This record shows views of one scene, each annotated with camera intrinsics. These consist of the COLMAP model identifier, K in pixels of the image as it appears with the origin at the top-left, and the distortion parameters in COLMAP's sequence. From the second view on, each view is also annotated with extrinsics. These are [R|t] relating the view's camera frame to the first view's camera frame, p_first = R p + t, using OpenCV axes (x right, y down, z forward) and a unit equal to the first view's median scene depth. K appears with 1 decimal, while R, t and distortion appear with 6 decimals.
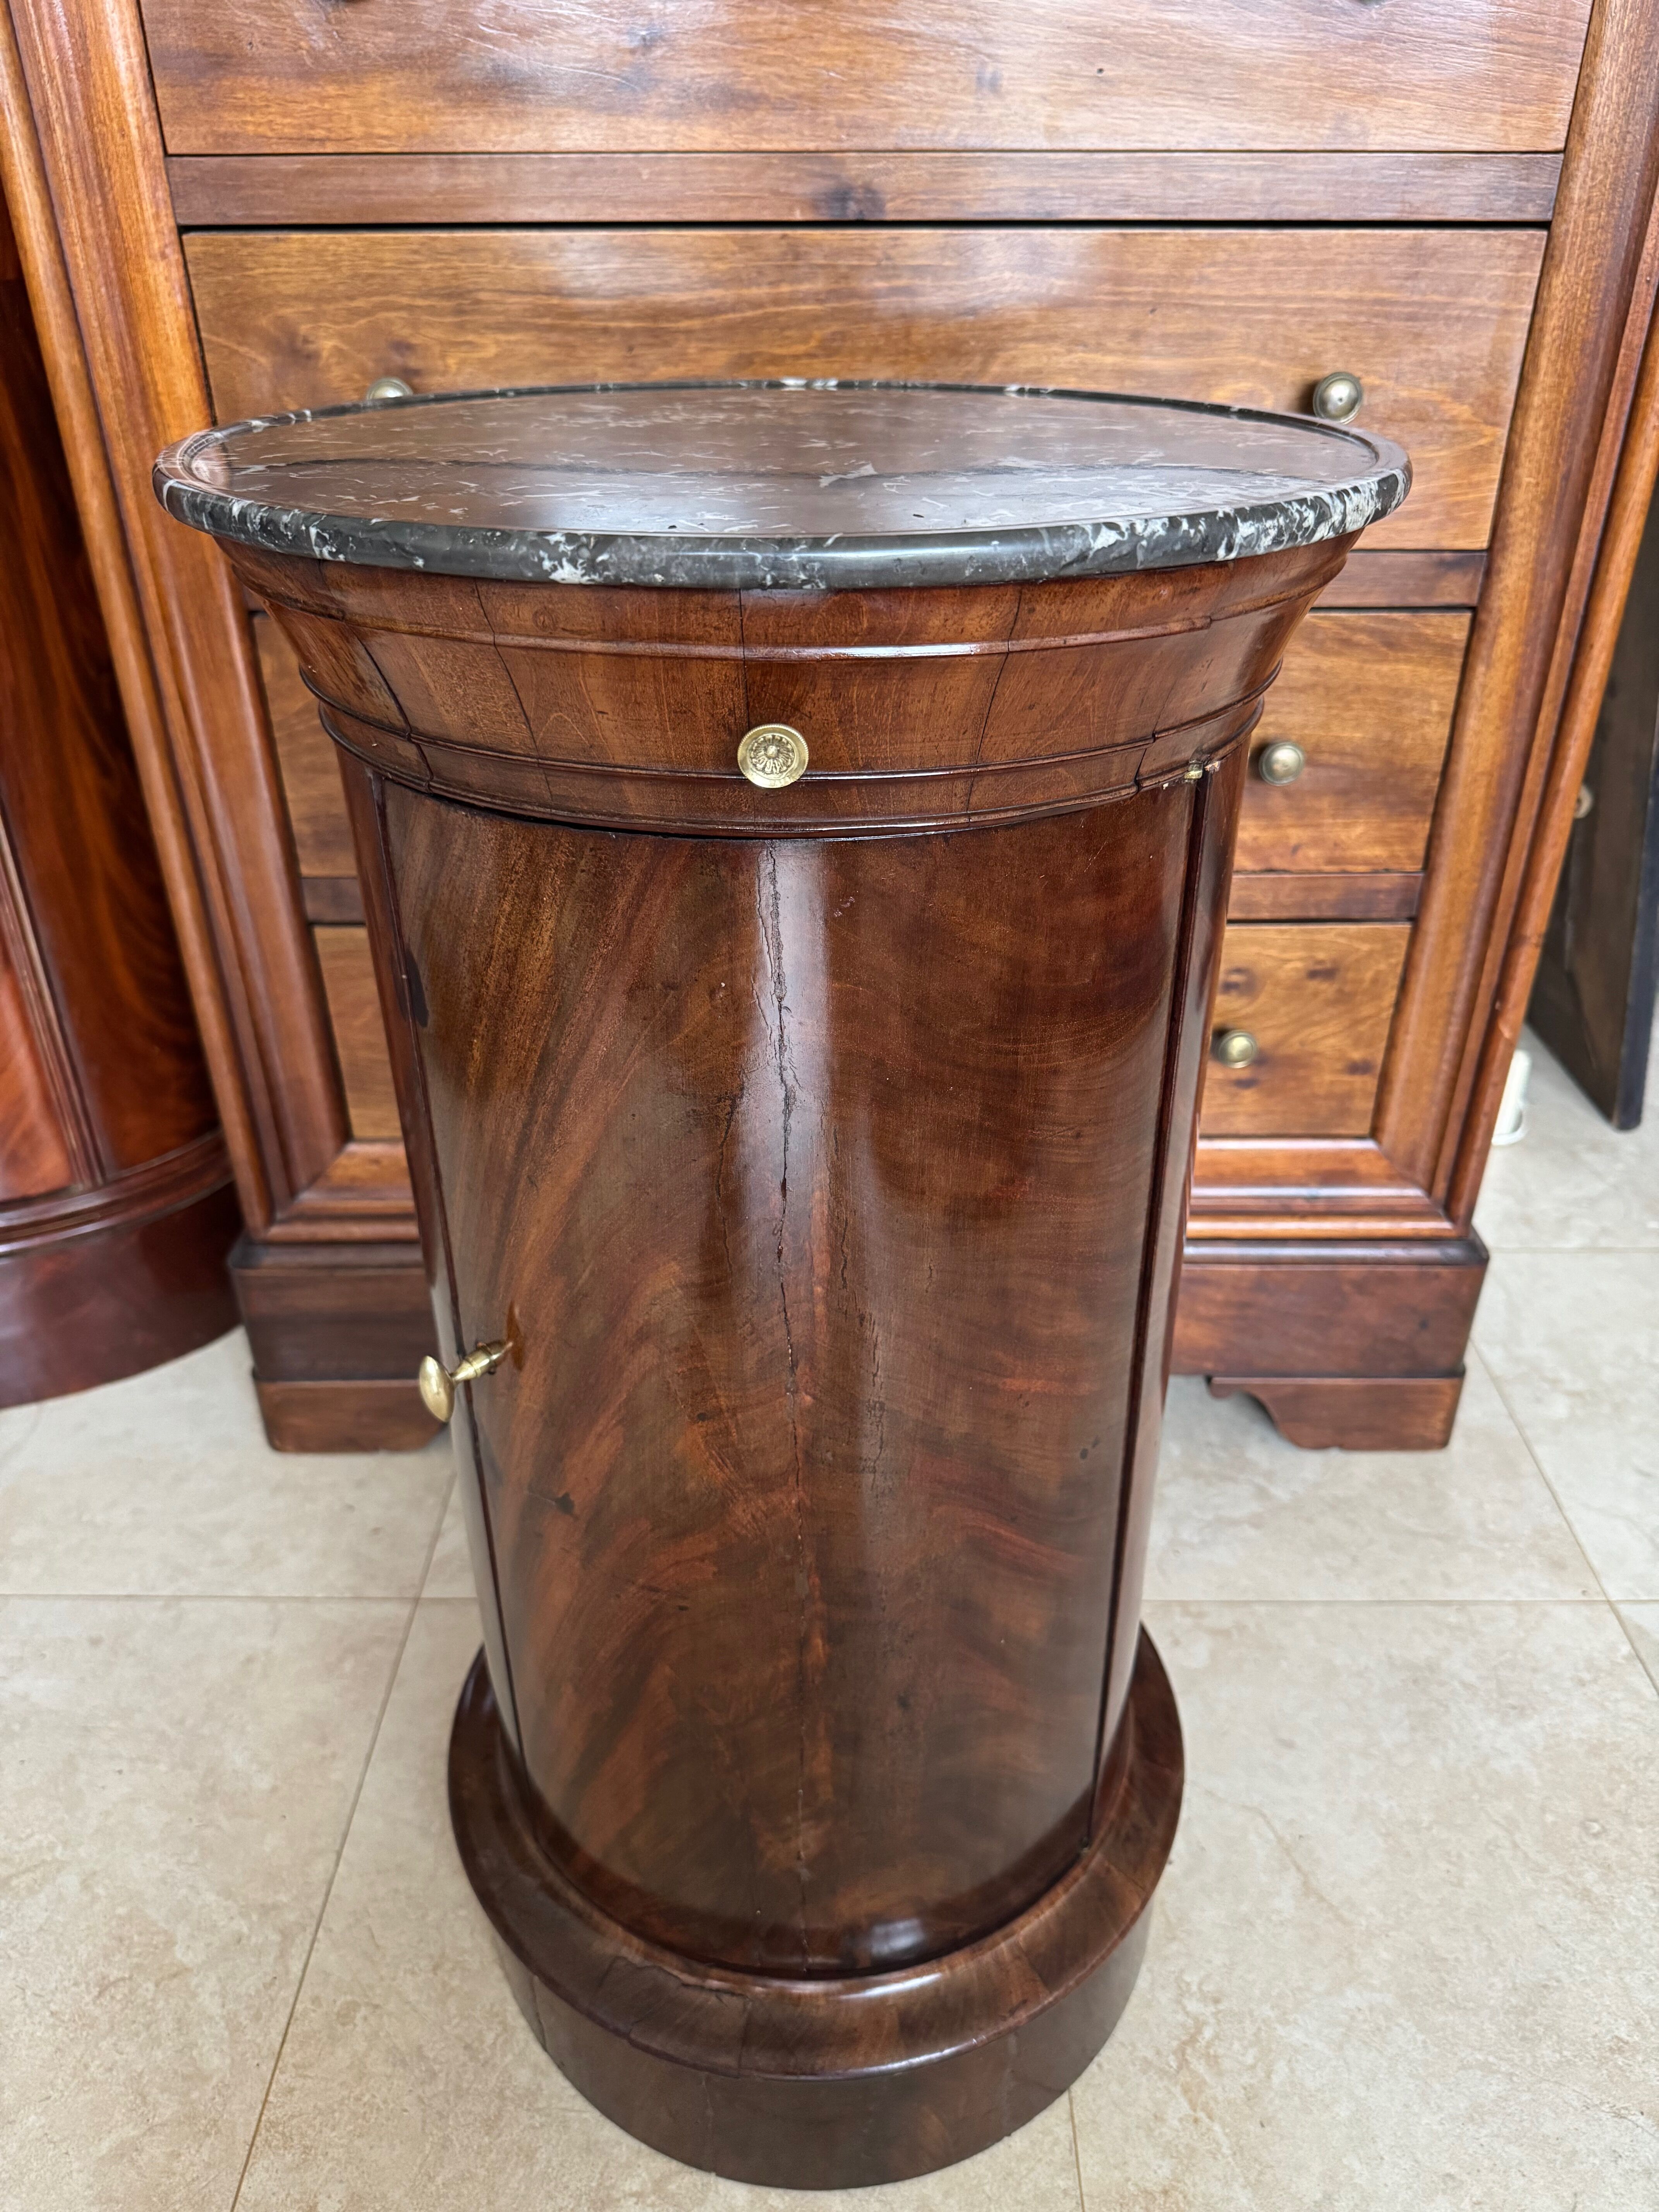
lens RADIAL K [[1604.3, 0, 827.3], [0, 1604.3, 1112.8], [0, 0, 1]] dist [-0.011887, -0.003067]
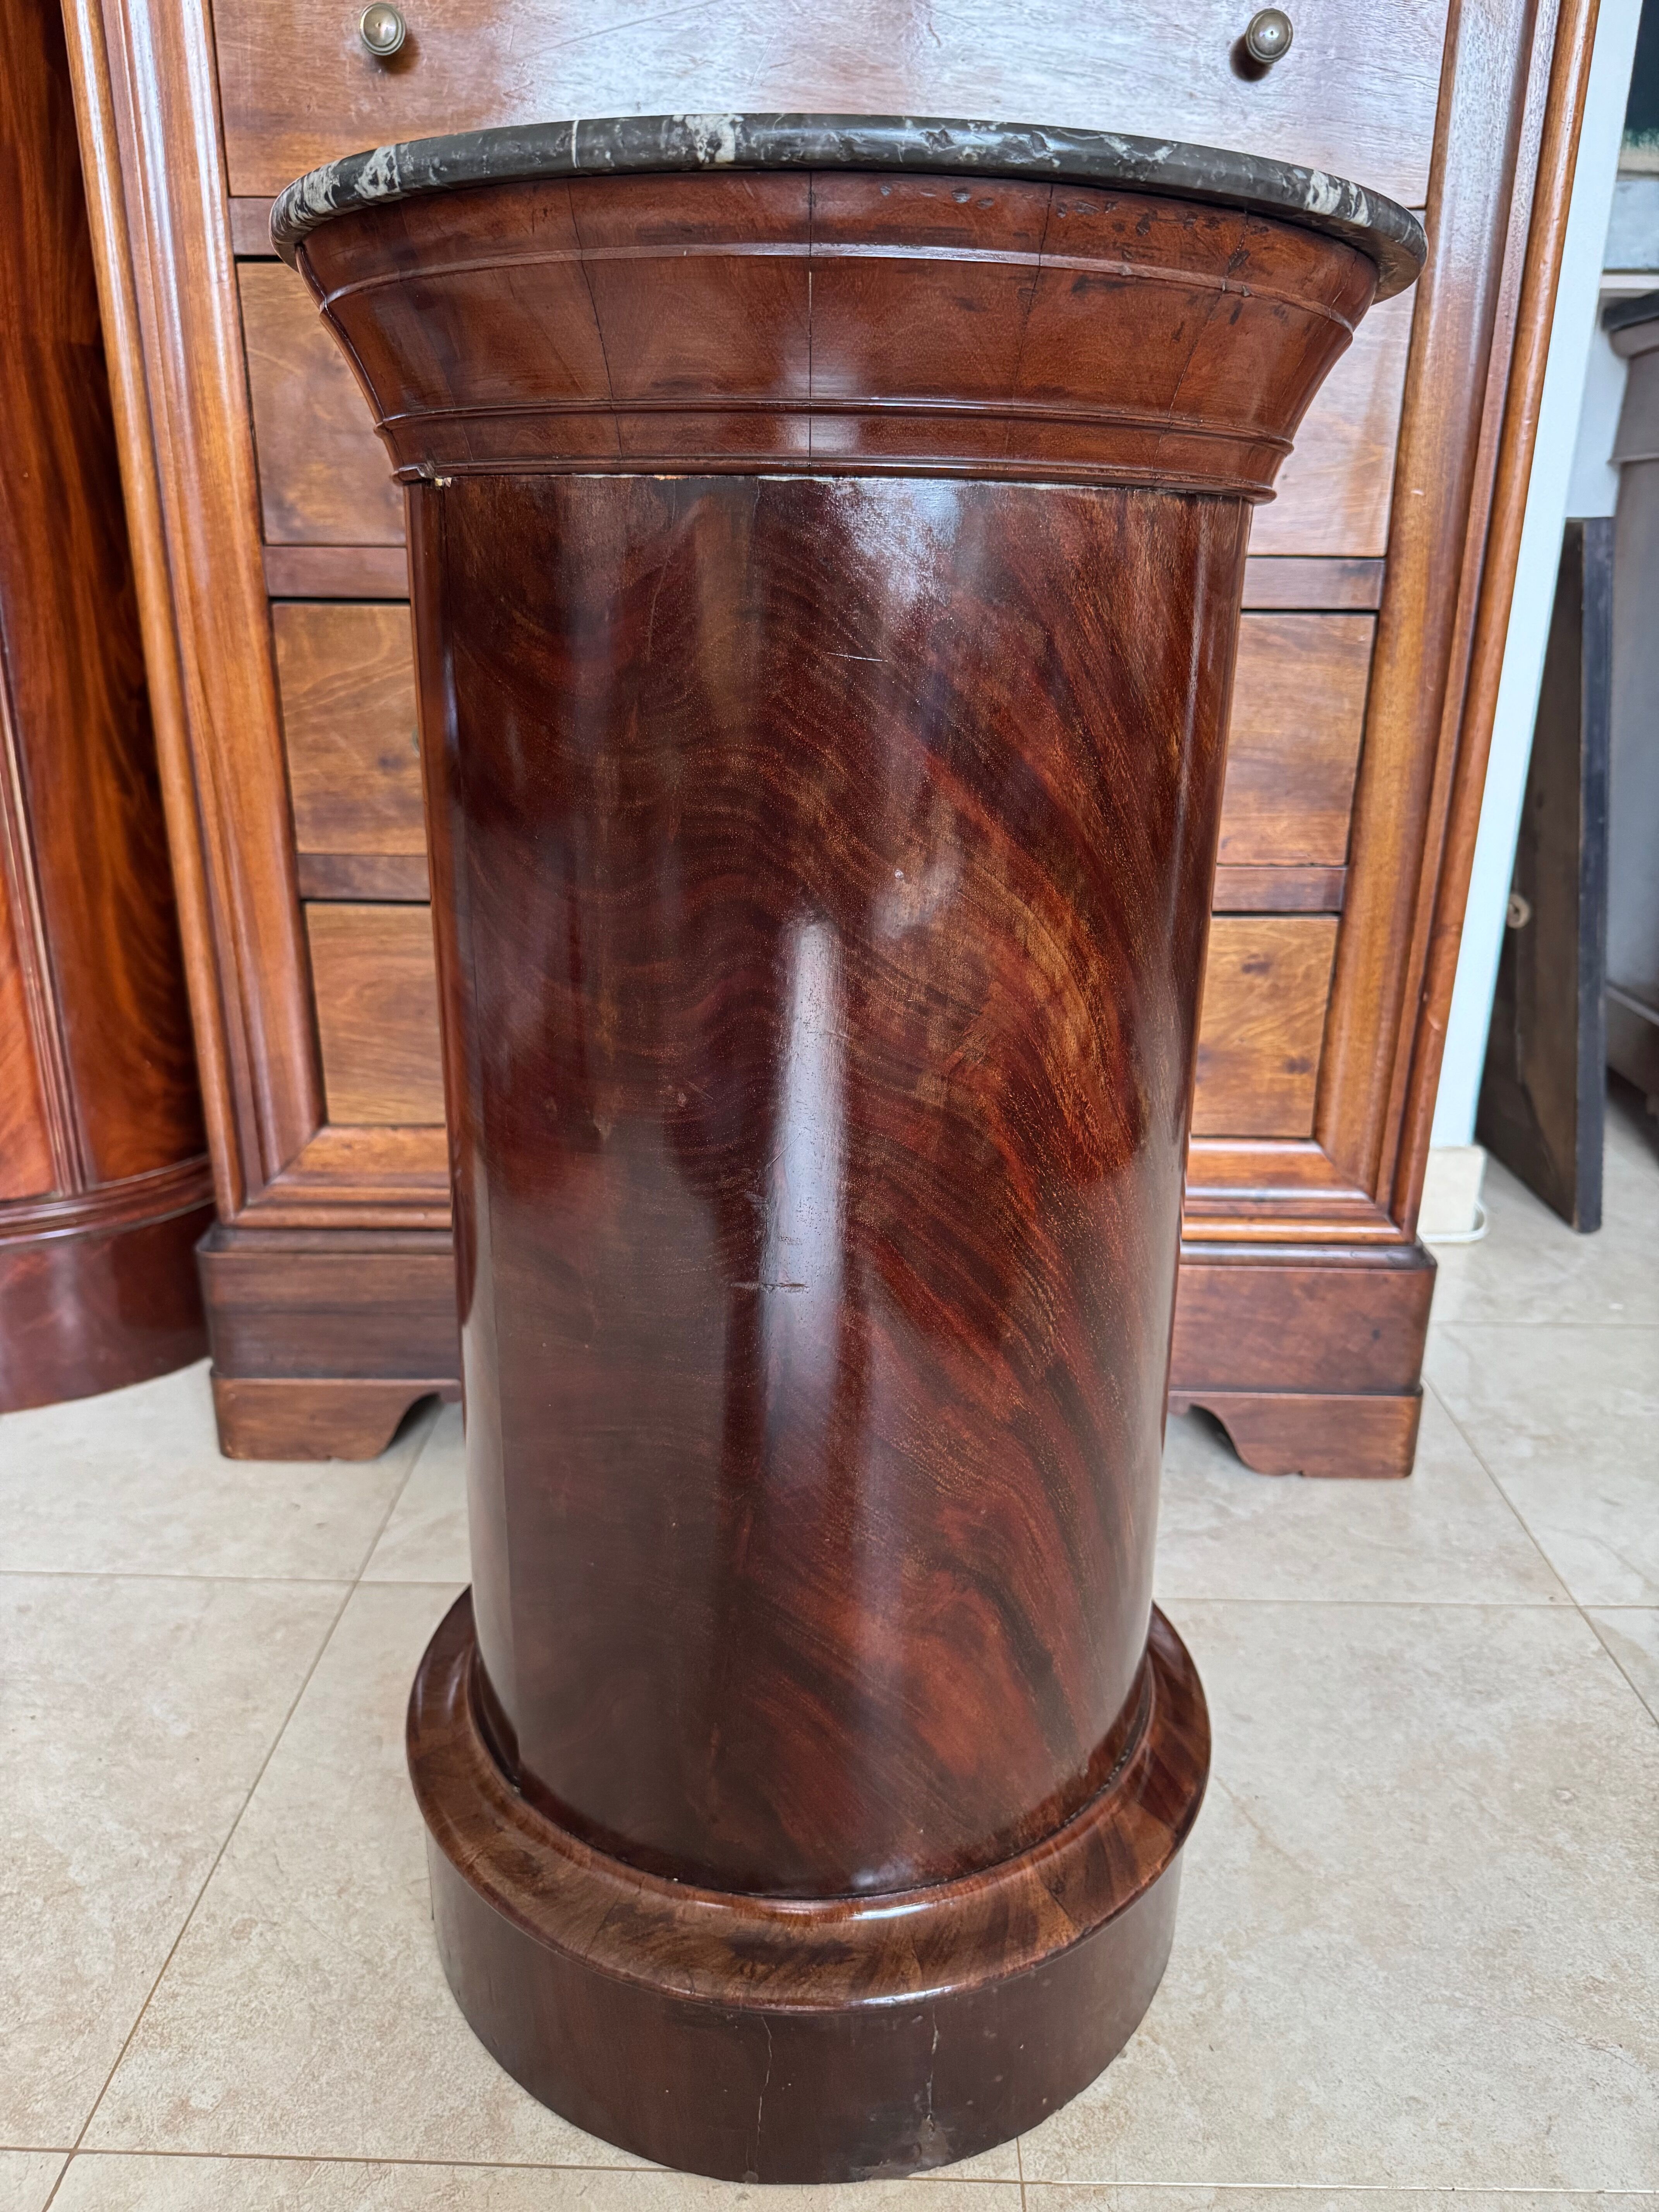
lens RADIAL K [[1601.0, 0, 824.6], [0, 1601.0, 1114.2], [0, 0, 1]] dist [-0.006371, -0.009042]
pose [[0.999813, 0.018141, -0.006761, 0.040286], [-0.019104, 0.981100, -0.192554, 0.262153], [0.003140, 0.192647, 0.981263, -0.017441]]
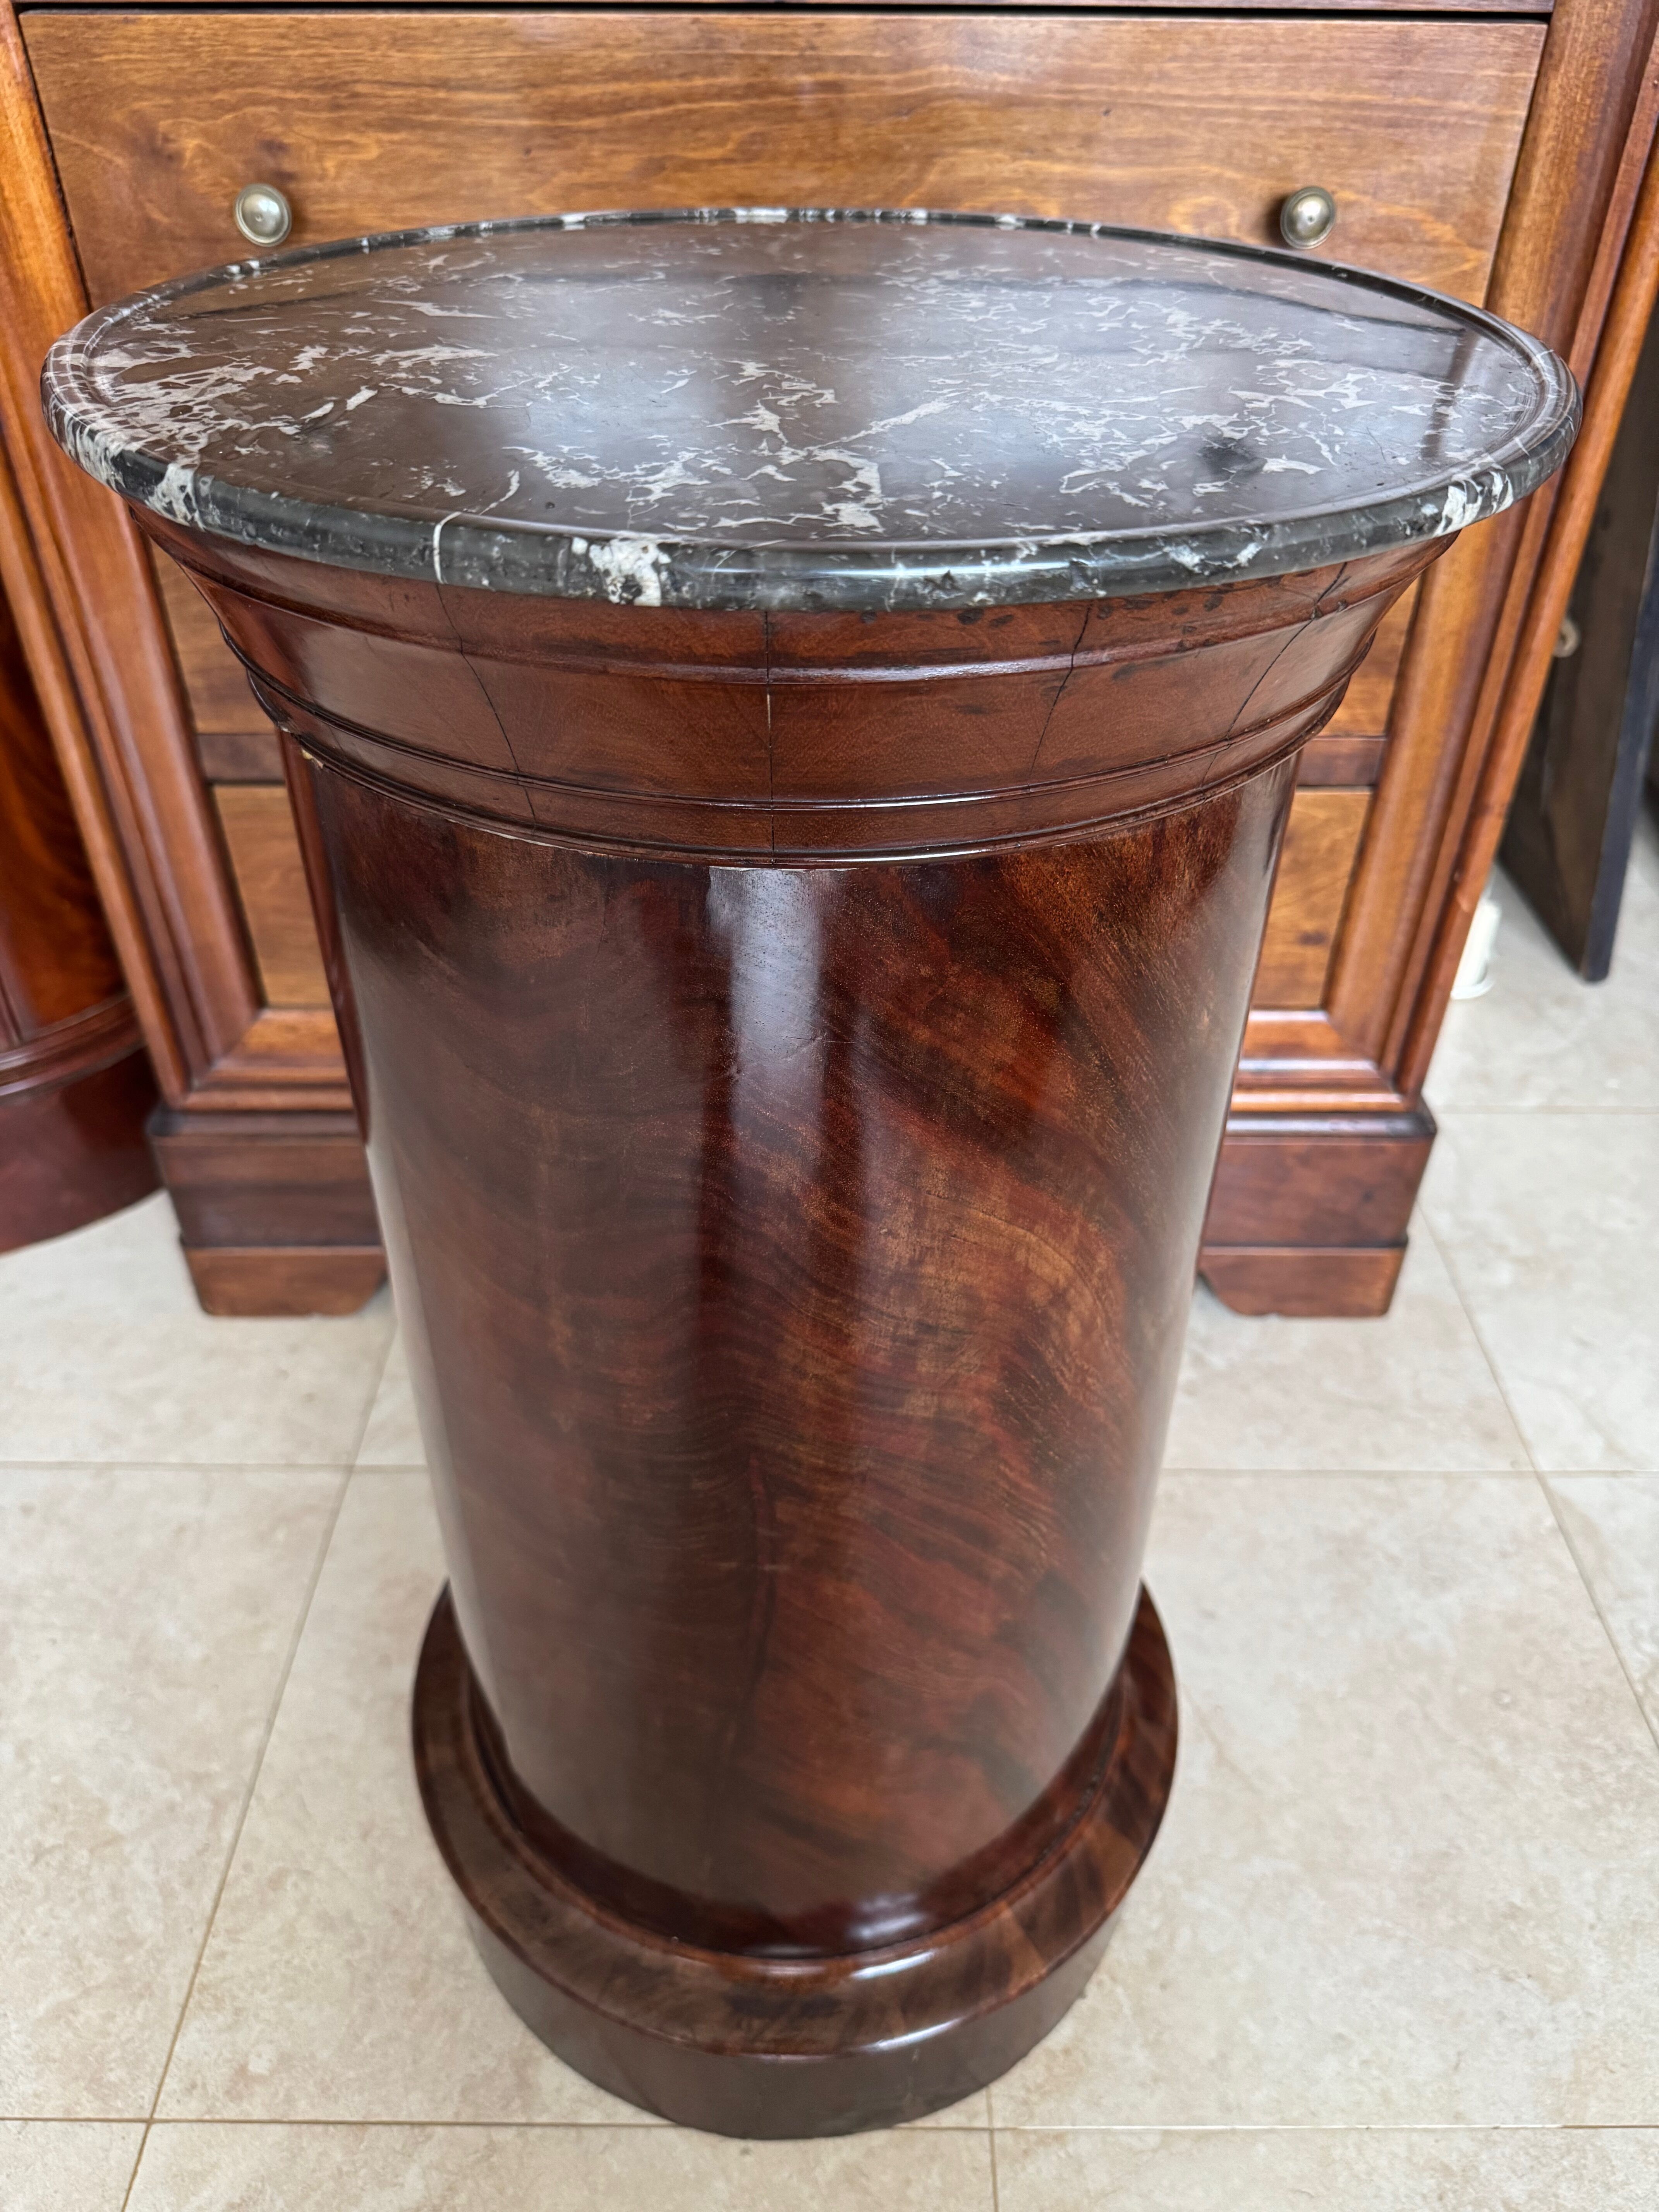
lens RADIAL K [[1613.9, 0, 825.2], [0, 1613.9, 1115.7], [0, 0, 1]] dist [-0.020368, 0.003297]
pose [[0.999942, 0.004070, 0.009955, 0.037534], [-0.005266, 0.992356, 0.123298, -0.050219], [-0.009377, -0.123343, 0.992320, 0.035762]]
